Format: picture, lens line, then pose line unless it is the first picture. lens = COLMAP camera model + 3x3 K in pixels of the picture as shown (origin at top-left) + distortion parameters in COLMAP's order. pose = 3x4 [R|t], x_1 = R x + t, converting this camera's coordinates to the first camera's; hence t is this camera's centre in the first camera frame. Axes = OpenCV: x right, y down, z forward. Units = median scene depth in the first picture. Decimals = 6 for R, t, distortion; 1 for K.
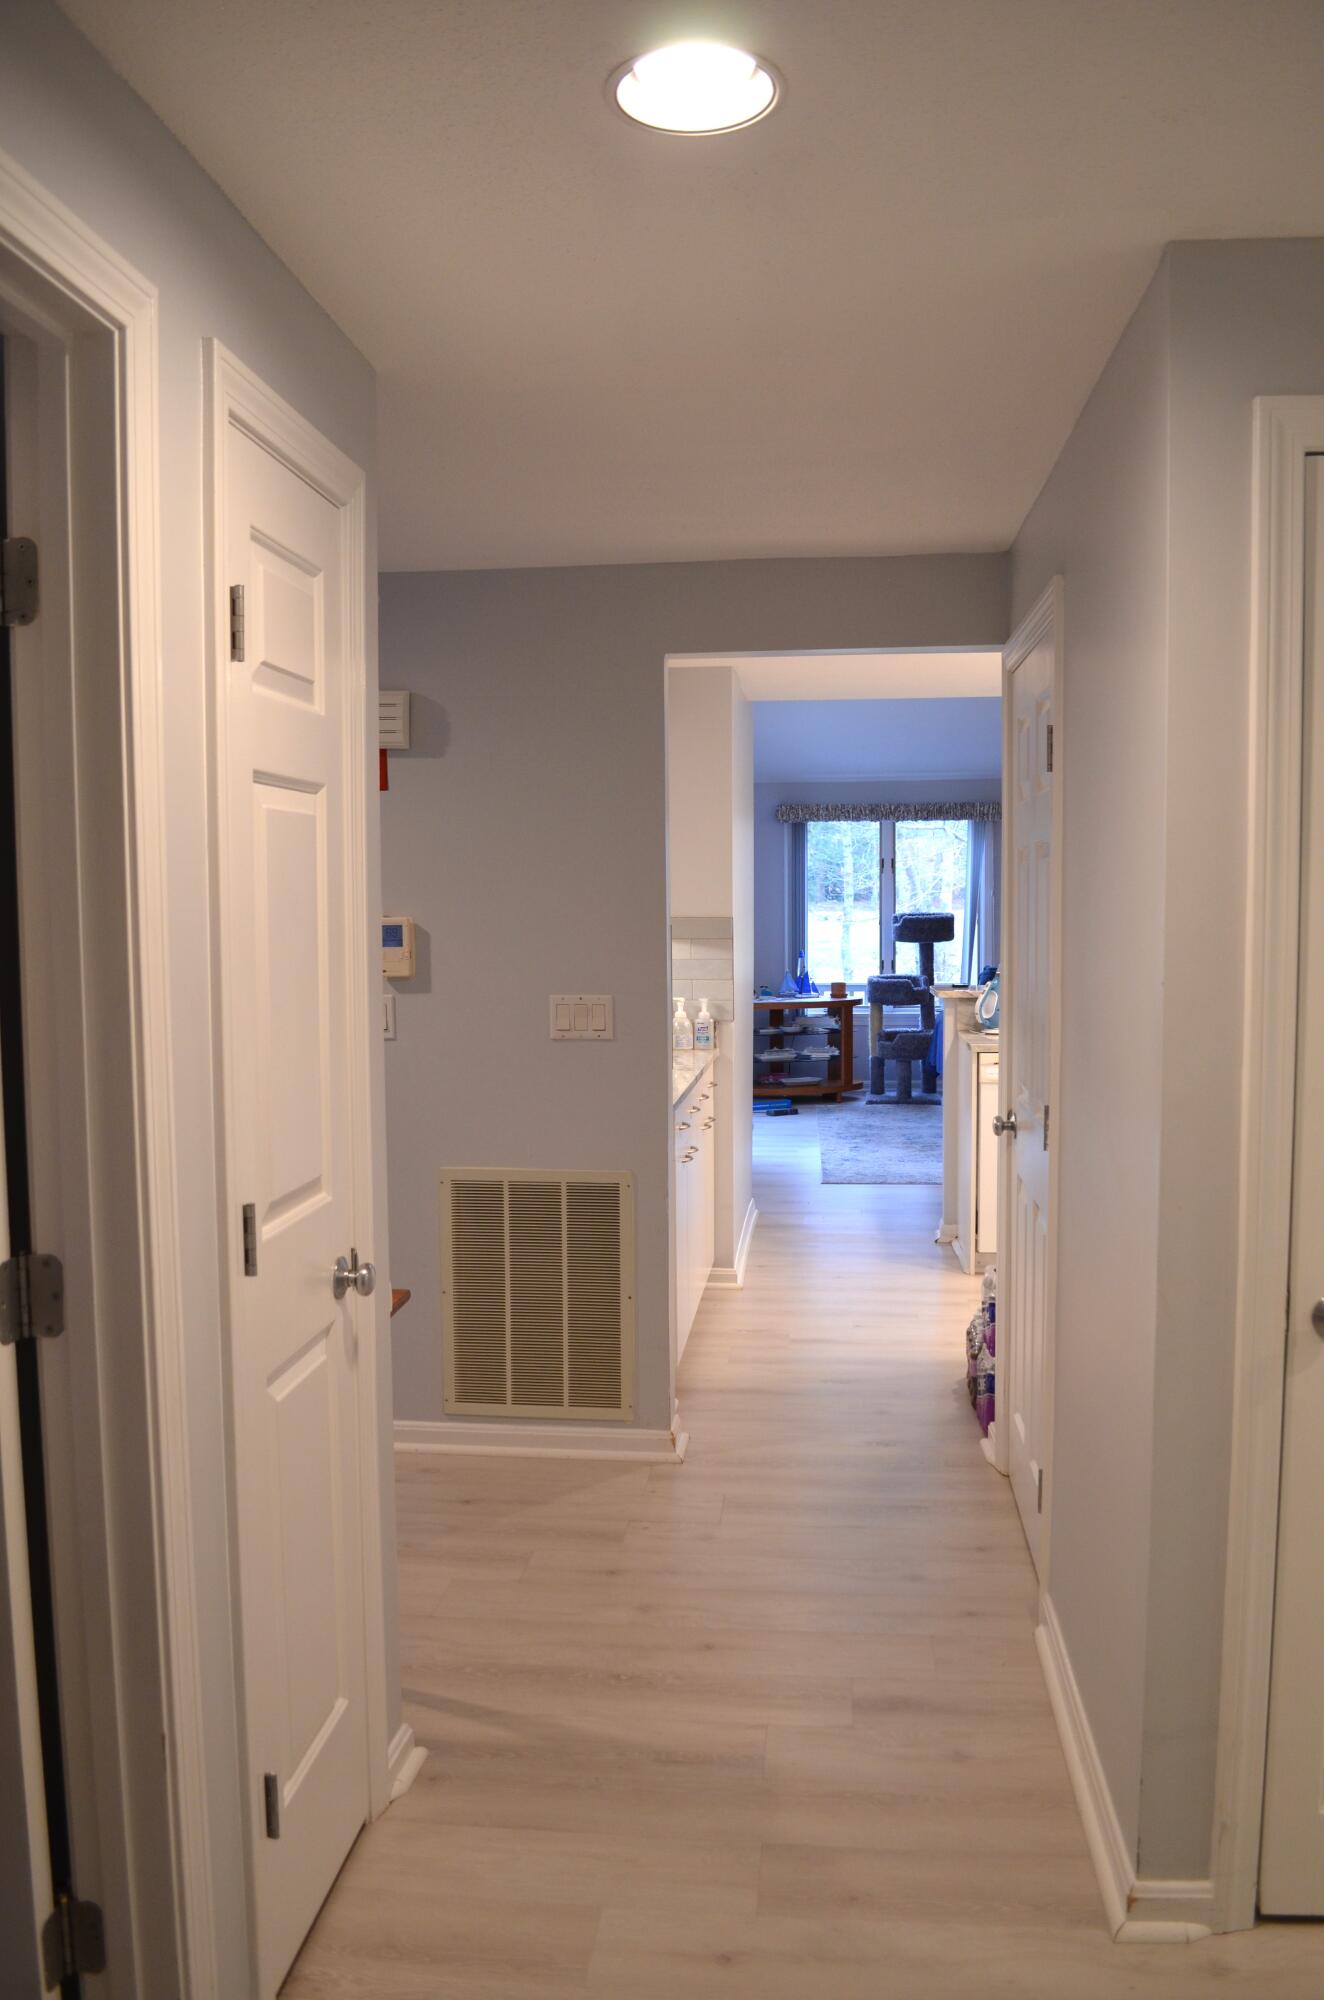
lens RADIAL K [[1563.0, 0, 662.0], [0, 1563.0, 1000.0], [0, 0, 1]] dist [-0.084182, 0.007277]
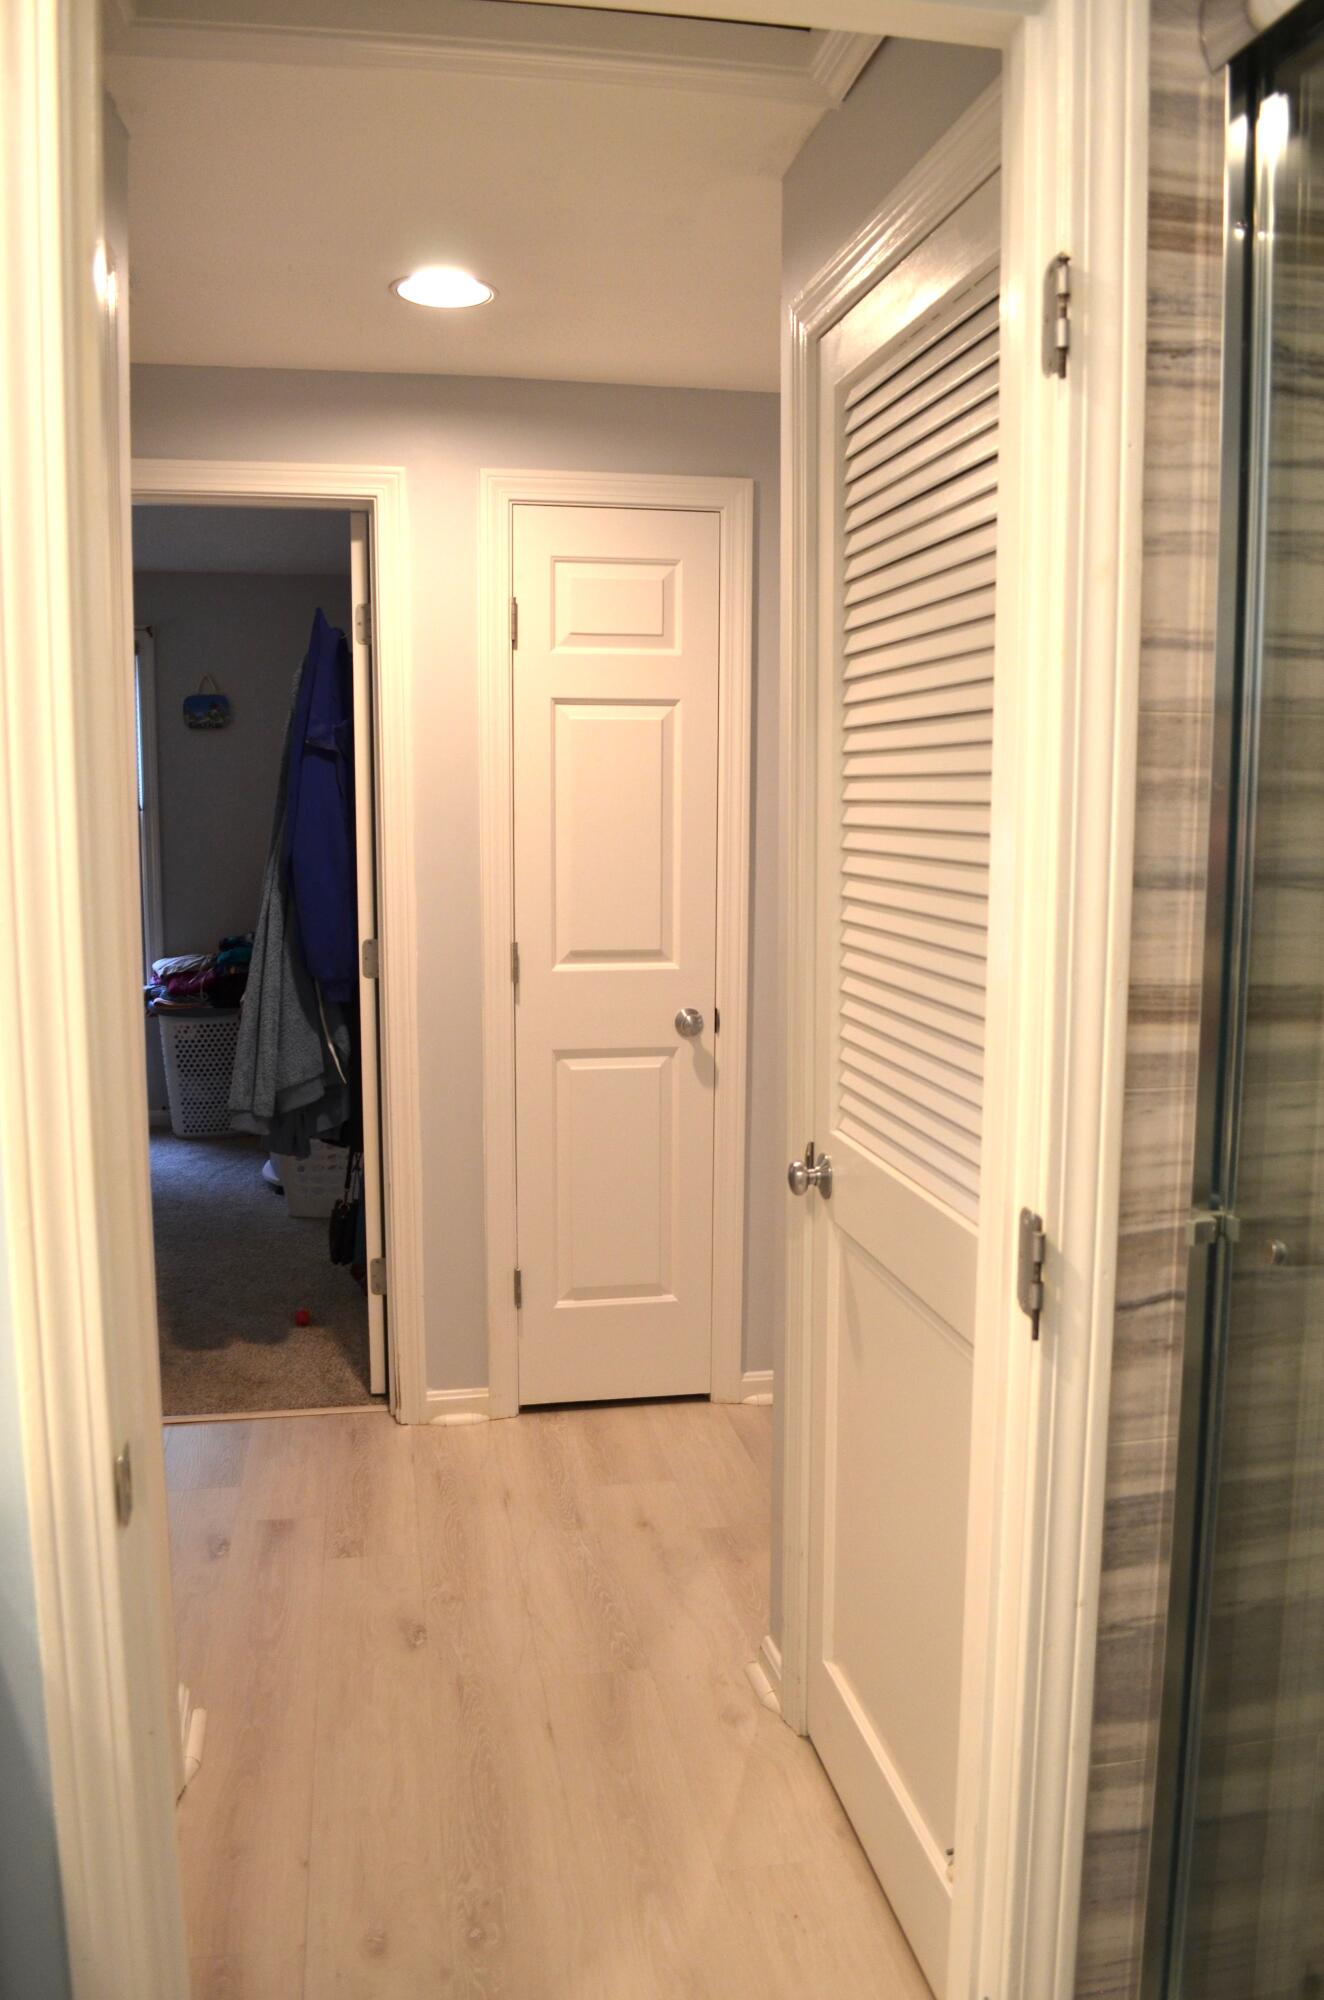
lens RADIAL K [[1563.0, 0, 662.0], [0, 1563.0, 1000.0], [0, 0, 1]] dist [-0.084182, 0.007277]
pose [[0.279613, 0.131100, -0.951120, 1.302504], [-0.079279, 0.990403, 0.113208, -0.016833], [0.956834, 0.043749, 0.287324, 0.551032]]
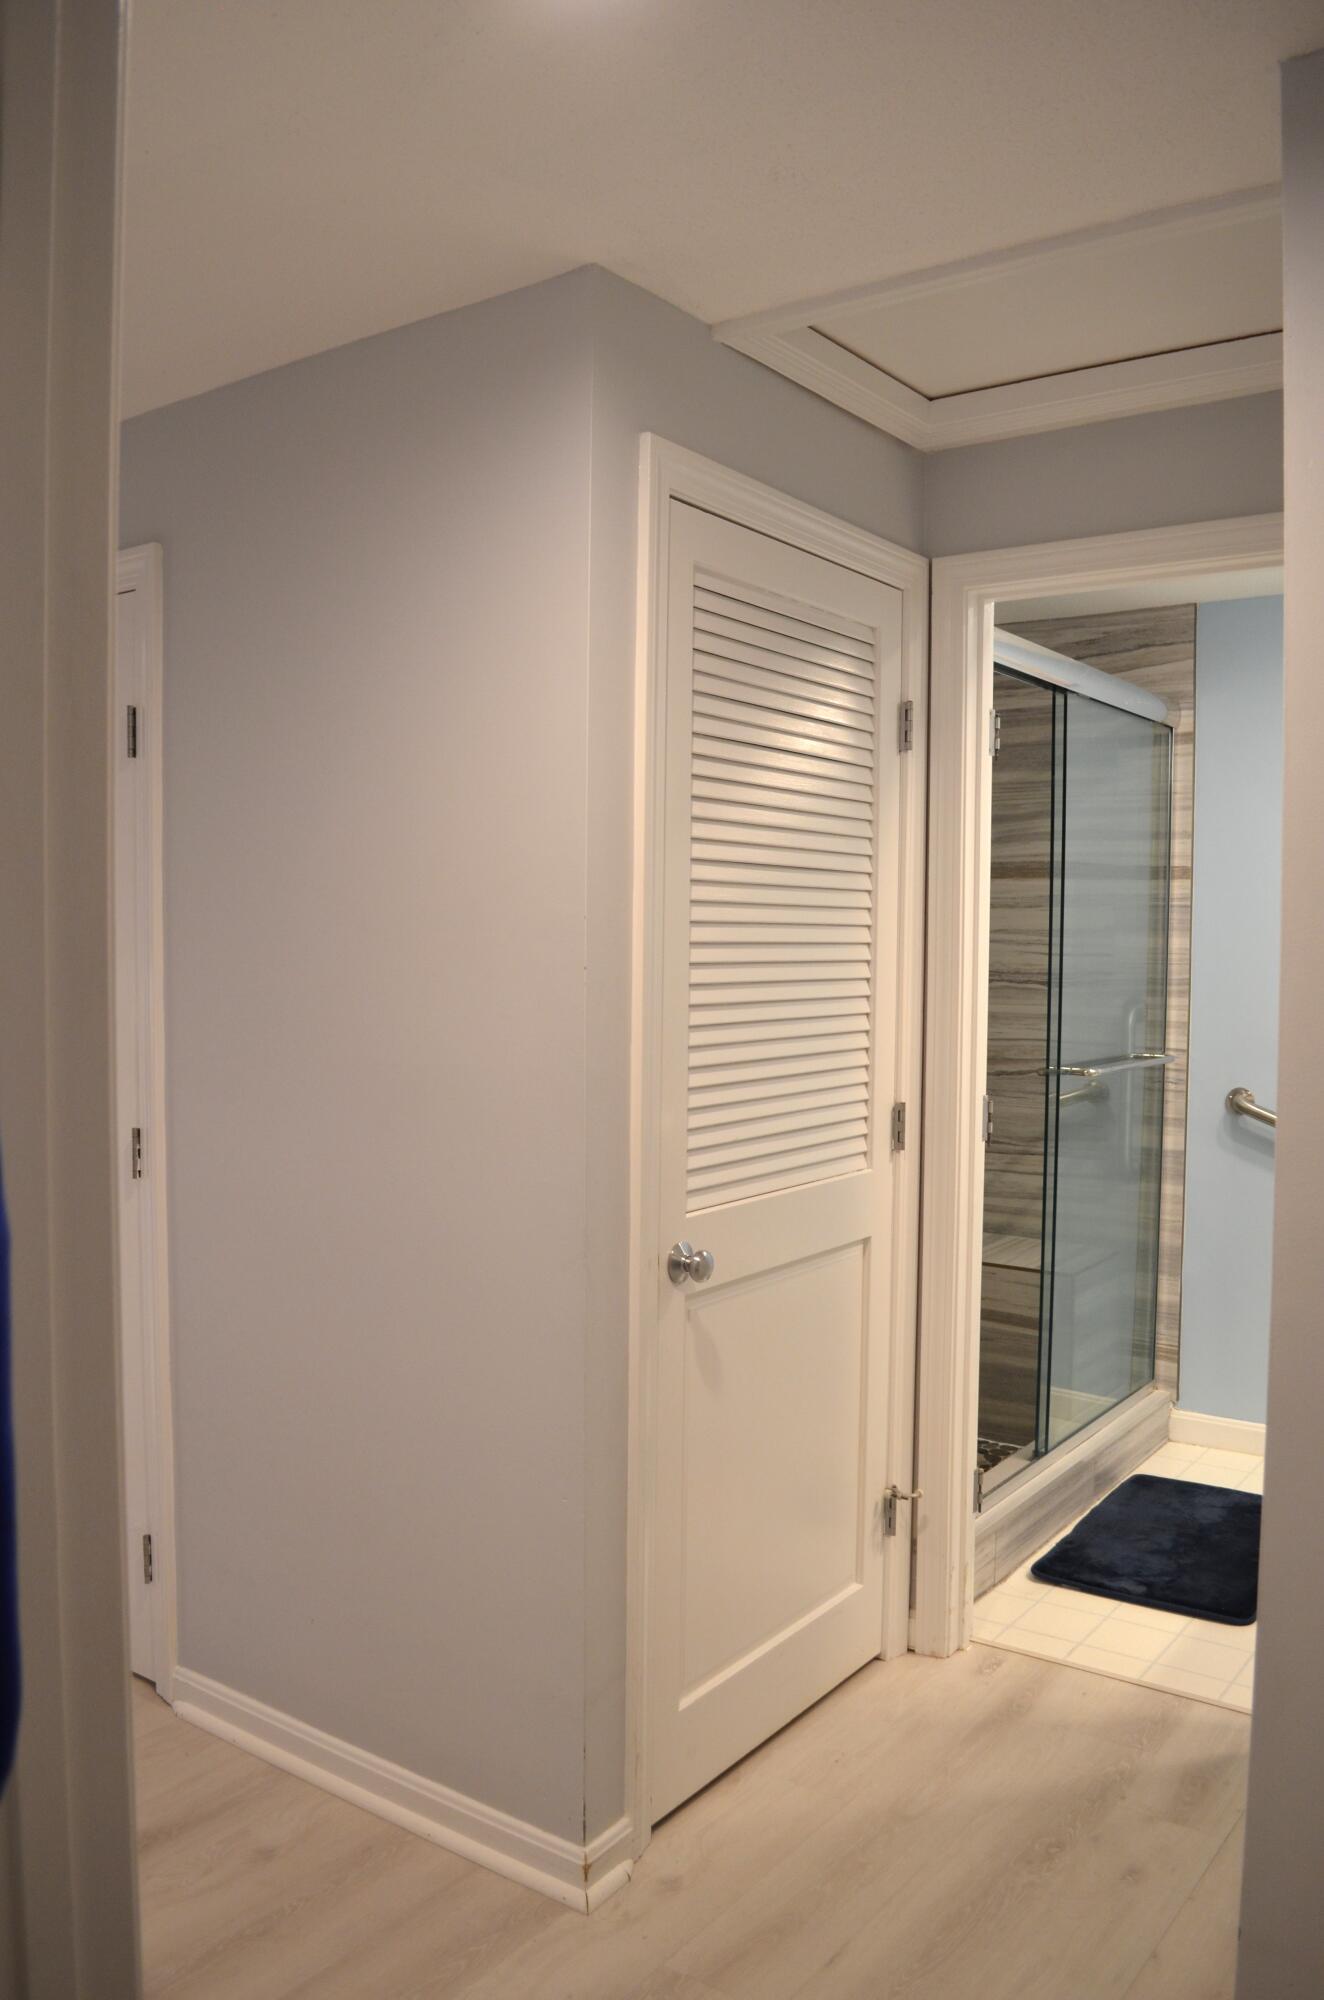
lens RADIAL K [[1563.0, 0, 662.0], [0, 1563.0, 1000.0], [0, 0, 1]] dist [-0.084182, 0.007277]
pose [[0.504210, -0.027552, 0.863142, -0.518186], [0.052827, 0.998603, 0.001017, 0.012370], [-0.861964, 0.045085, 0.504961, 0.396612]]
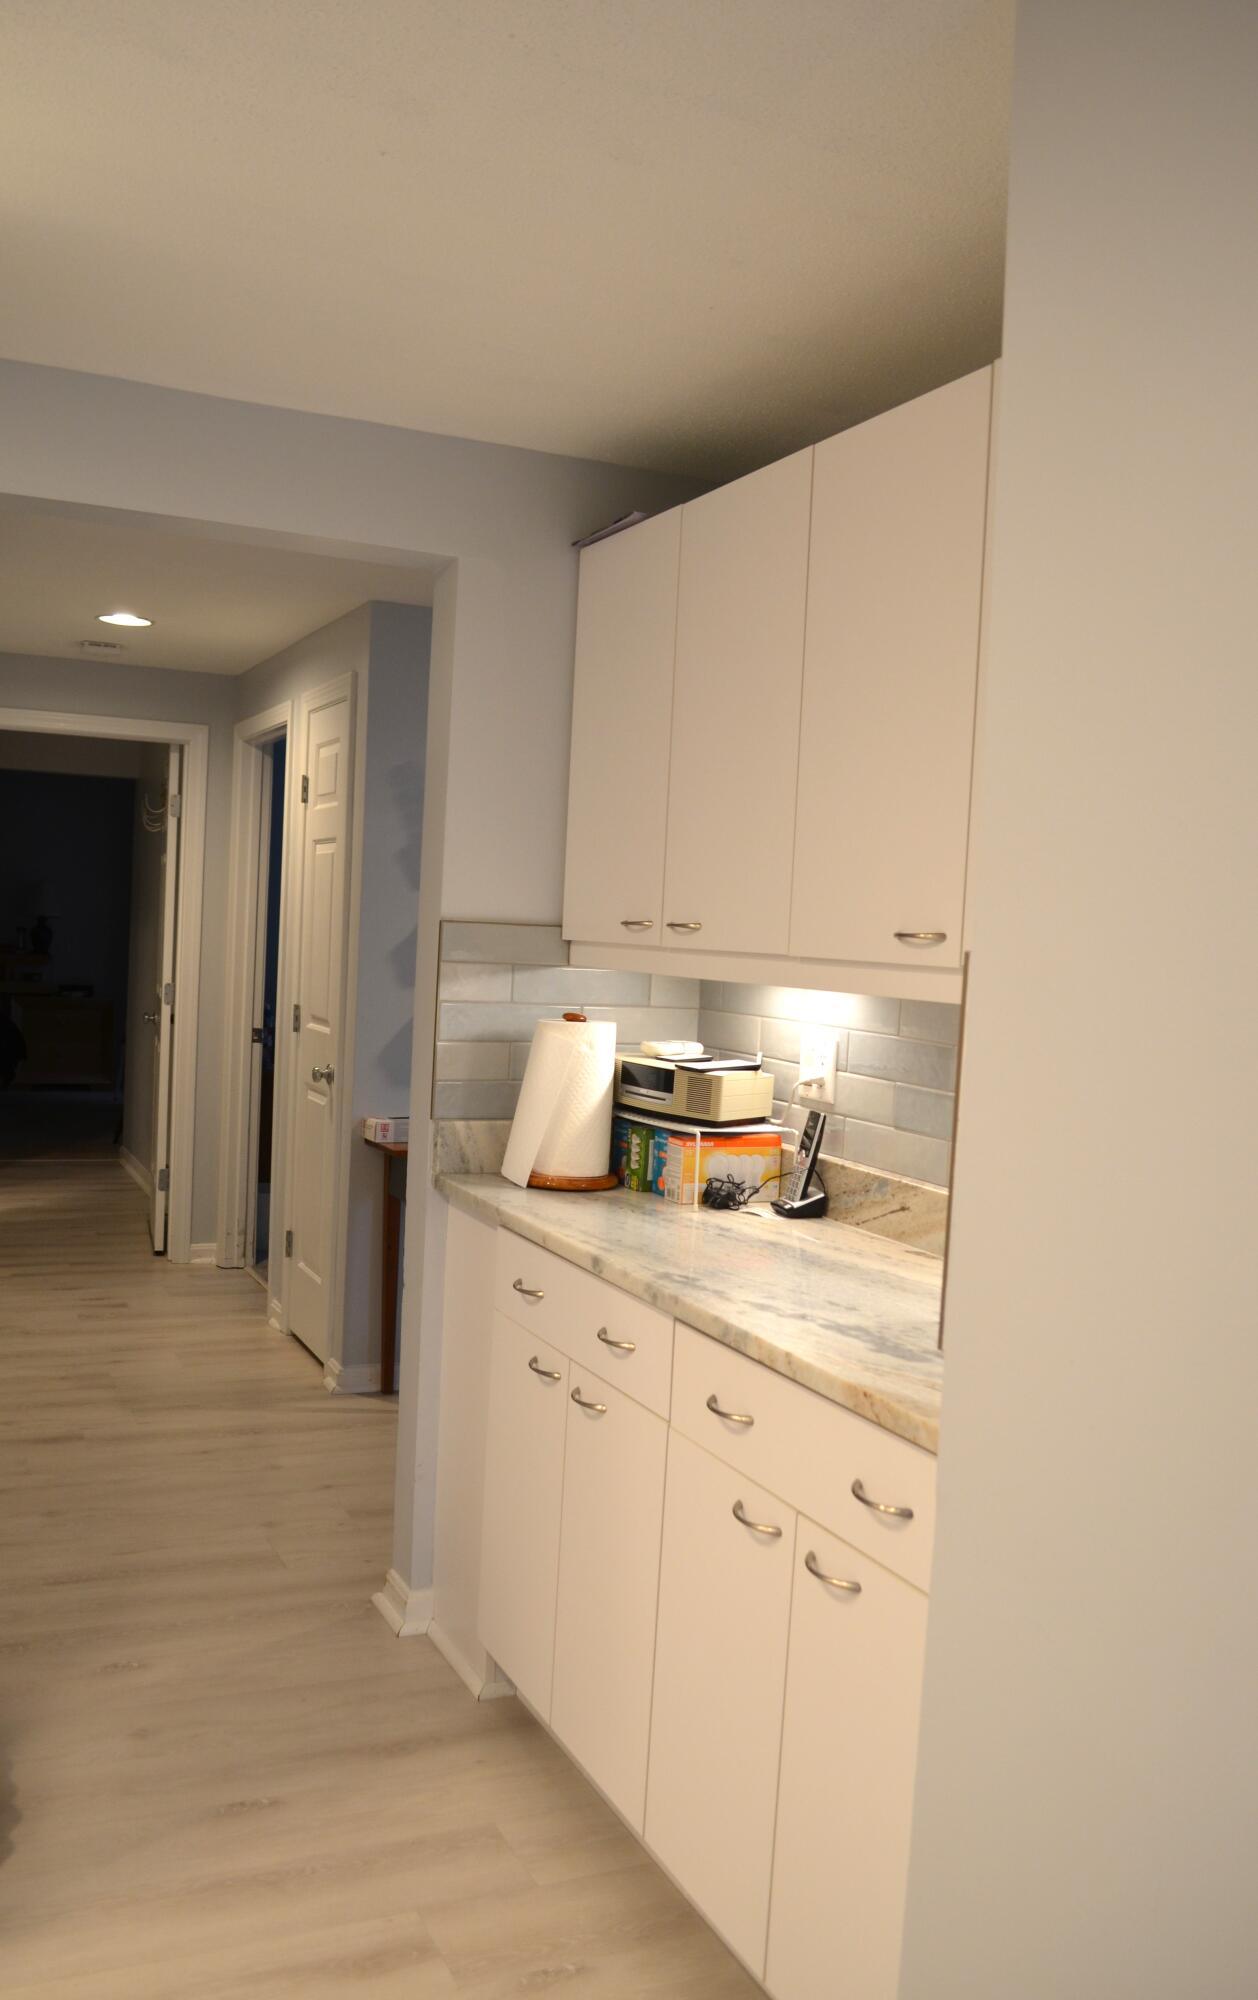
lens RADIAL K [[1518.3, 0, 559.0], [0, 1518.3, 995.0], [0, 0, 1]] dist [-0.070573, -0.000128]
pose [[-0.860643, -0.012351, -0.509058, 0.581206], [-0.079350, 0.990746, 0.110116, -0.177549], [0.502988, 0.135164, -0.853659, 2.984728]]
